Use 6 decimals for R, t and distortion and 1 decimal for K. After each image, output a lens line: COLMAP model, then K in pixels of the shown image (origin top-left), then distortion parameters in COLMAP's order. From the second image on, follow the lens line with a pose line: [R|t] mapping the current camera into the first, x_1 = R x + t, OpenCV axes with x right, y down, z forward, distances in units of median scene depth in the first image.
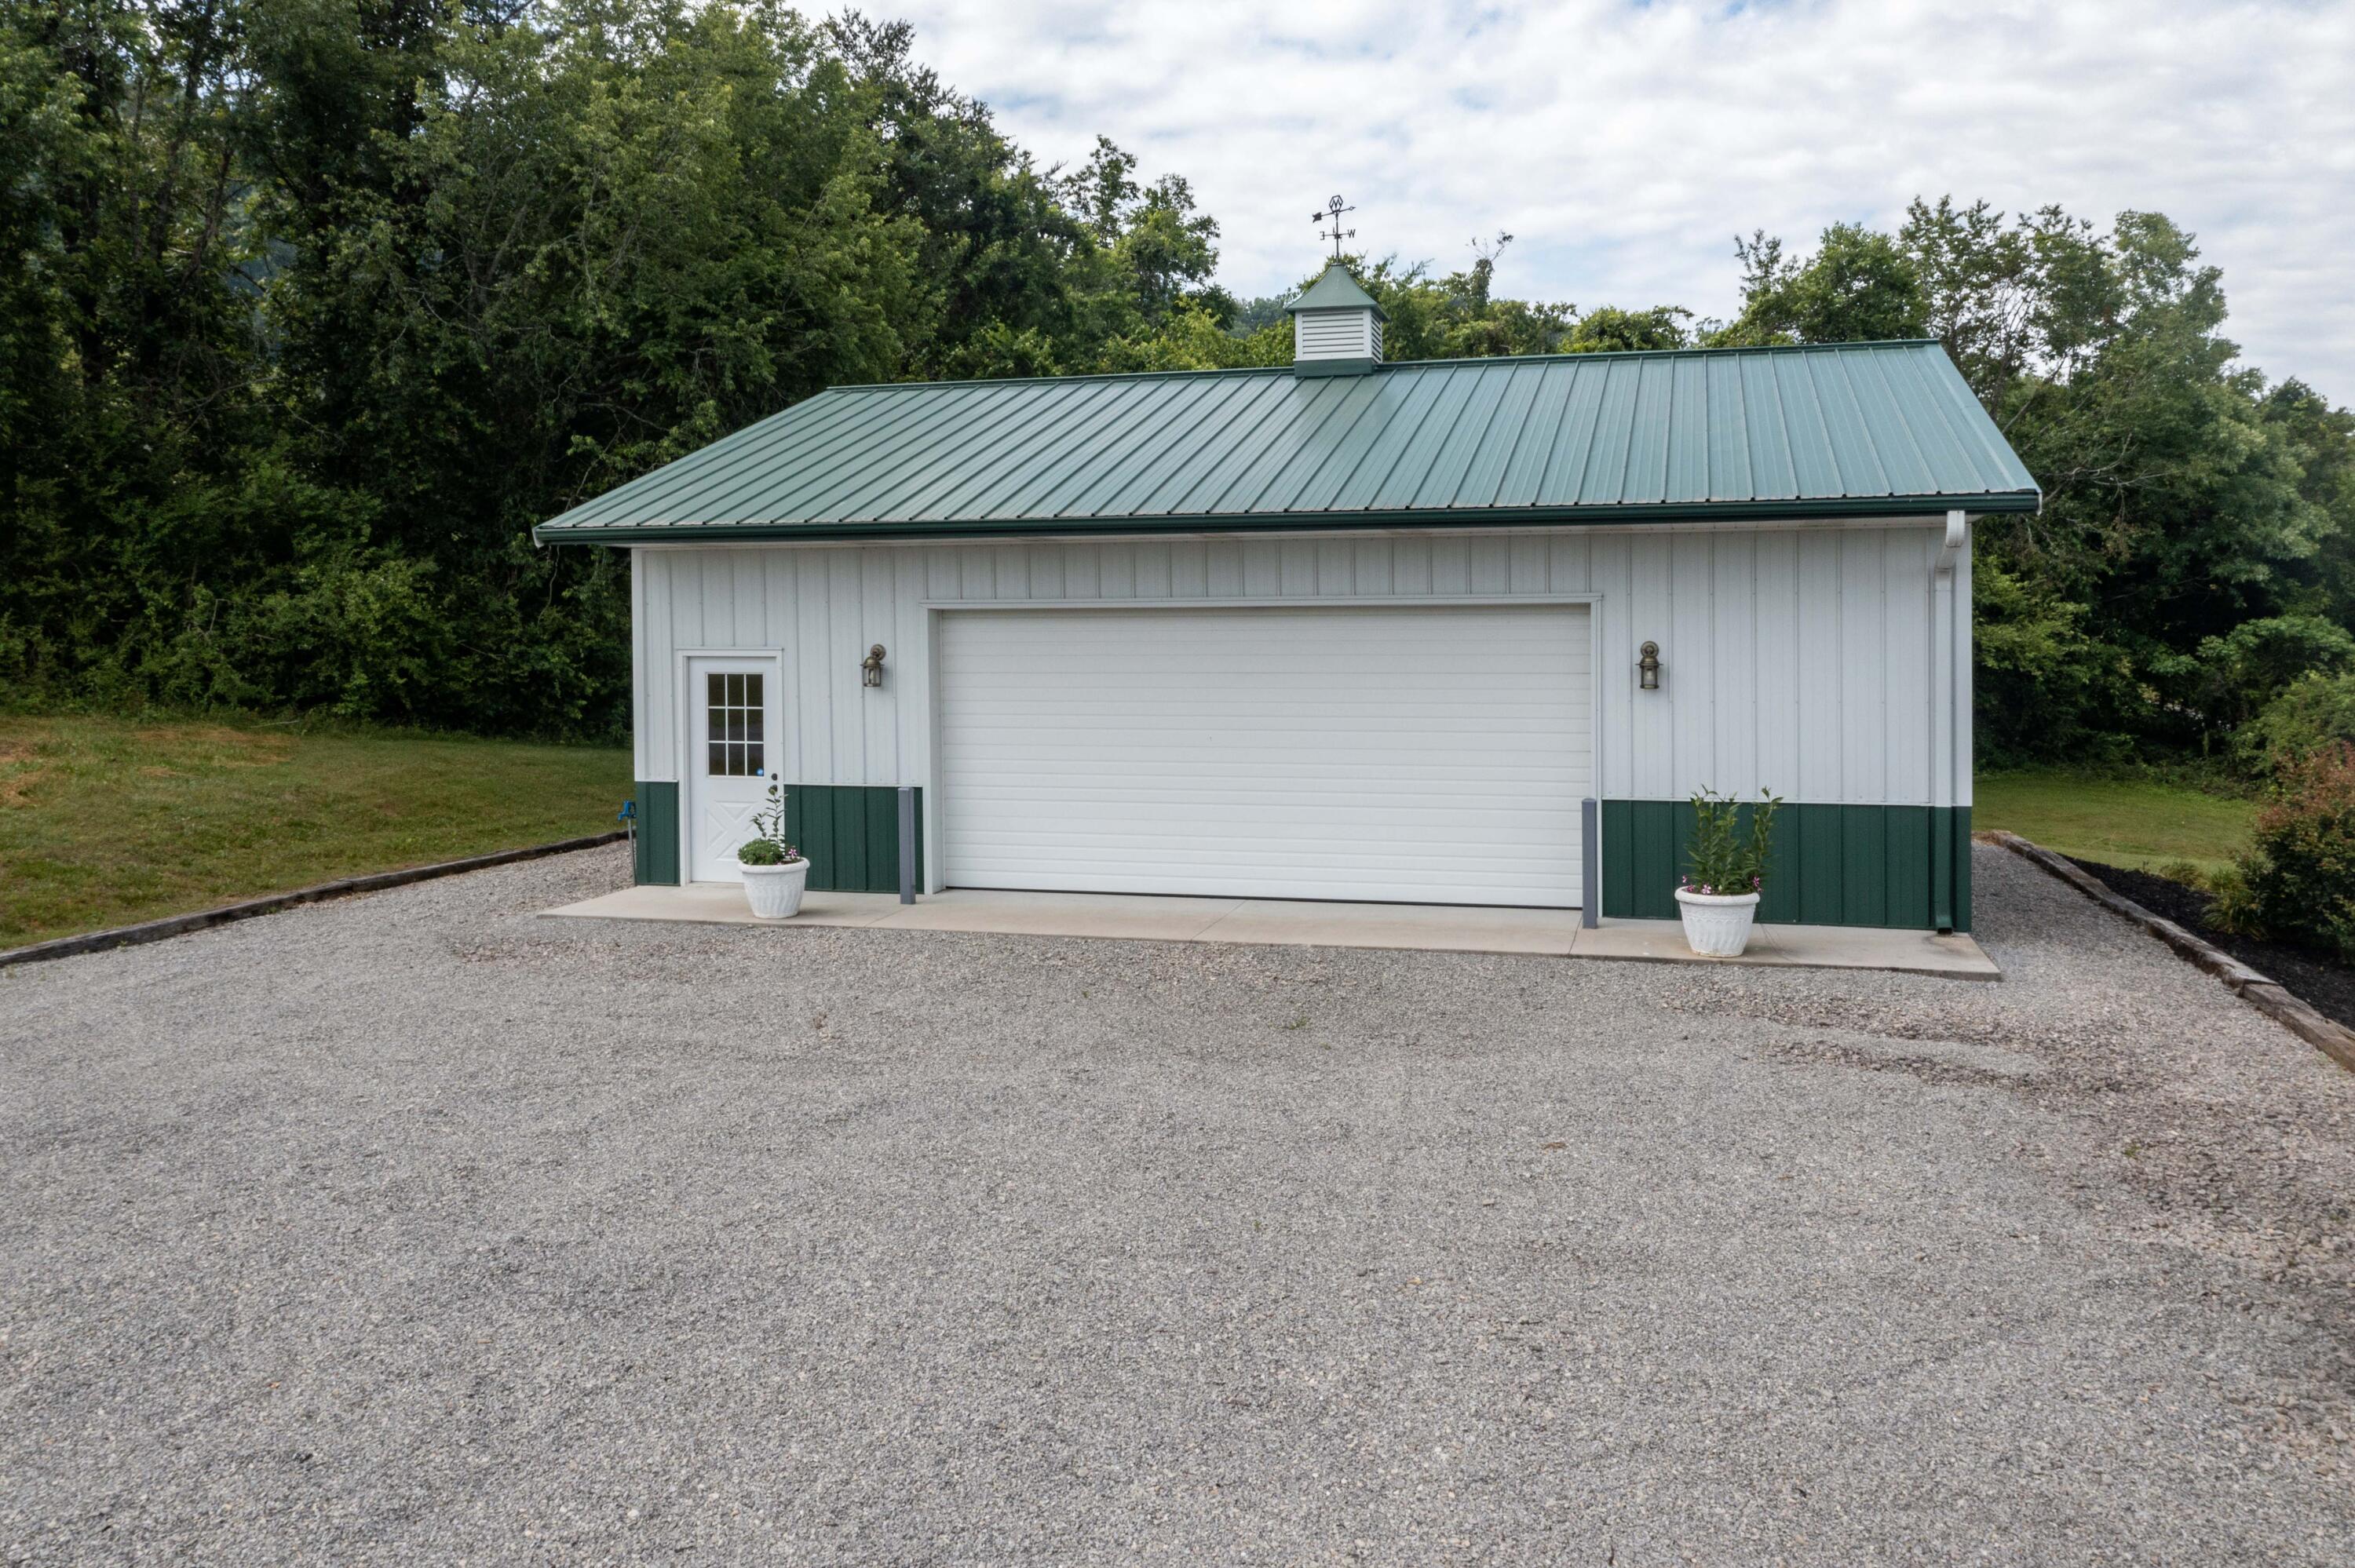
lens RADIAL K [[1900.1, 0, 1171.8], [0, 1900.1, 721.9], [0, 0, 1]] dist [0.001706, 0.020314]
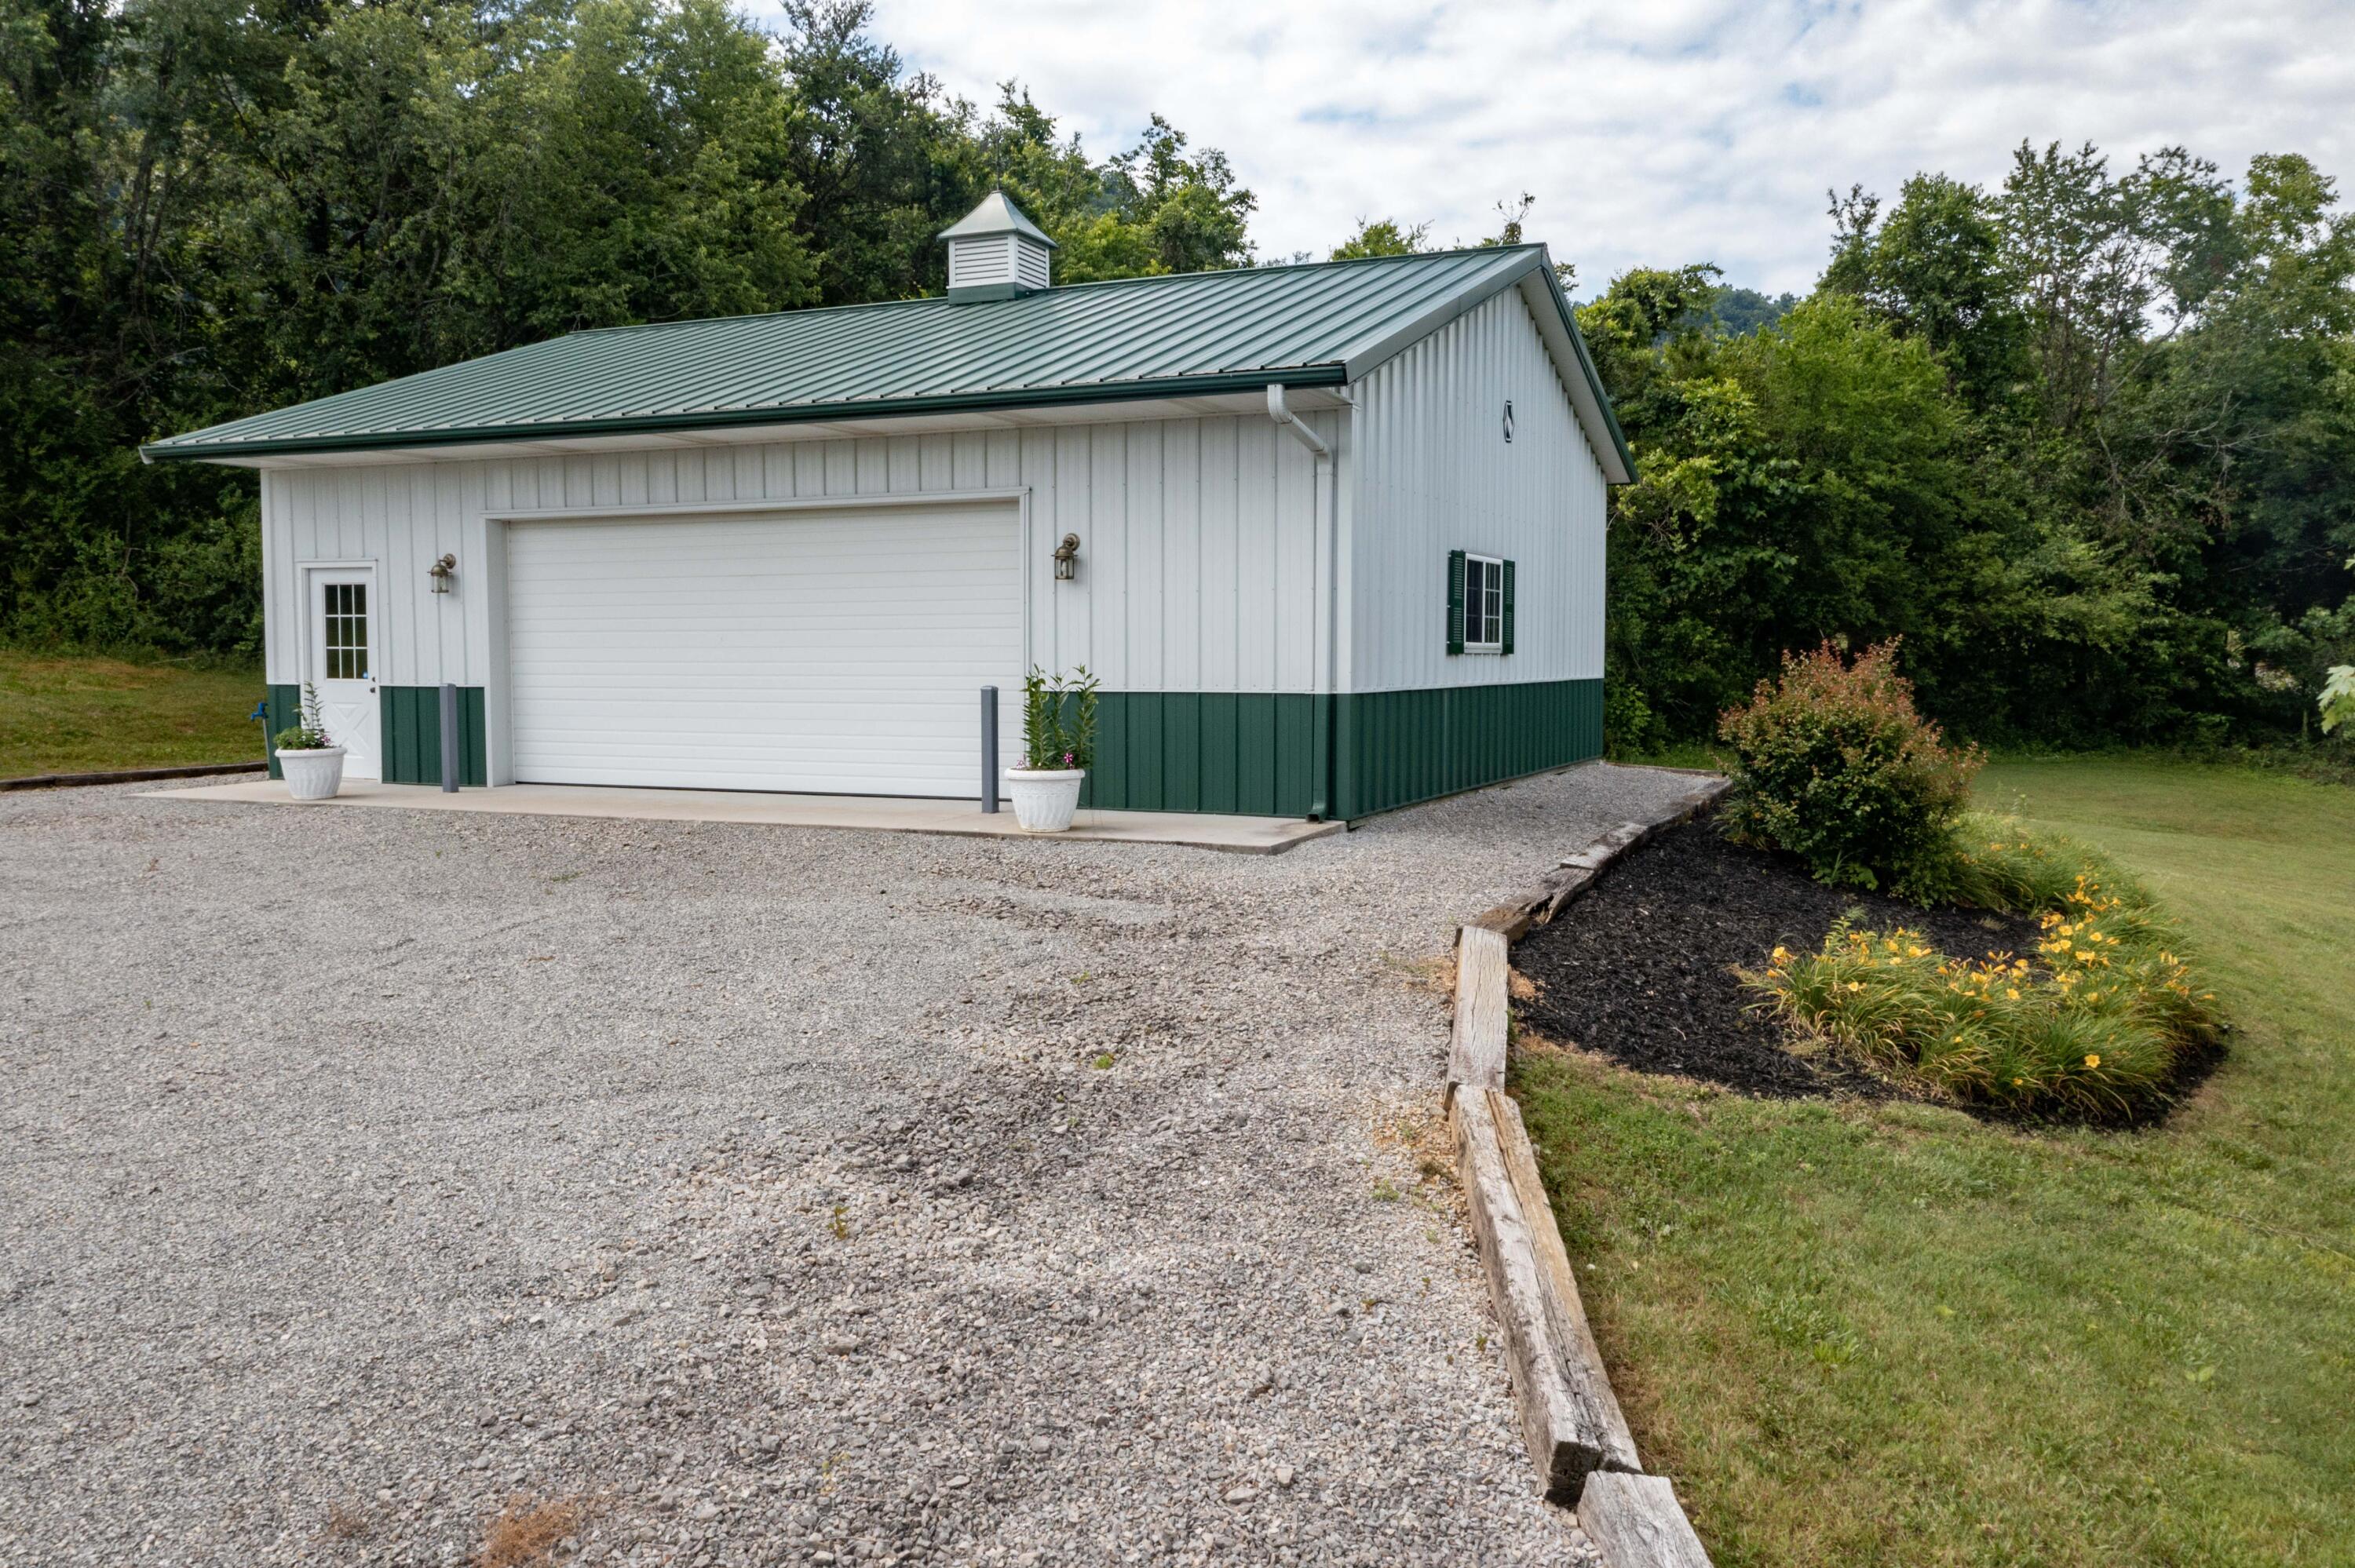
lens RADIAL K [[1878.6, 0, 1177.5], [0, 1878.6, 784.0], [0, 0, 1]] dist [0.035567, -0.063920]
pose [[0.987094, 0.013243, -0.159593, 0.267137], [-0.008940, 0.999578, 0.027653, 0.035679], [0.159892, -0.025869, 0.986796, 0.011548]]
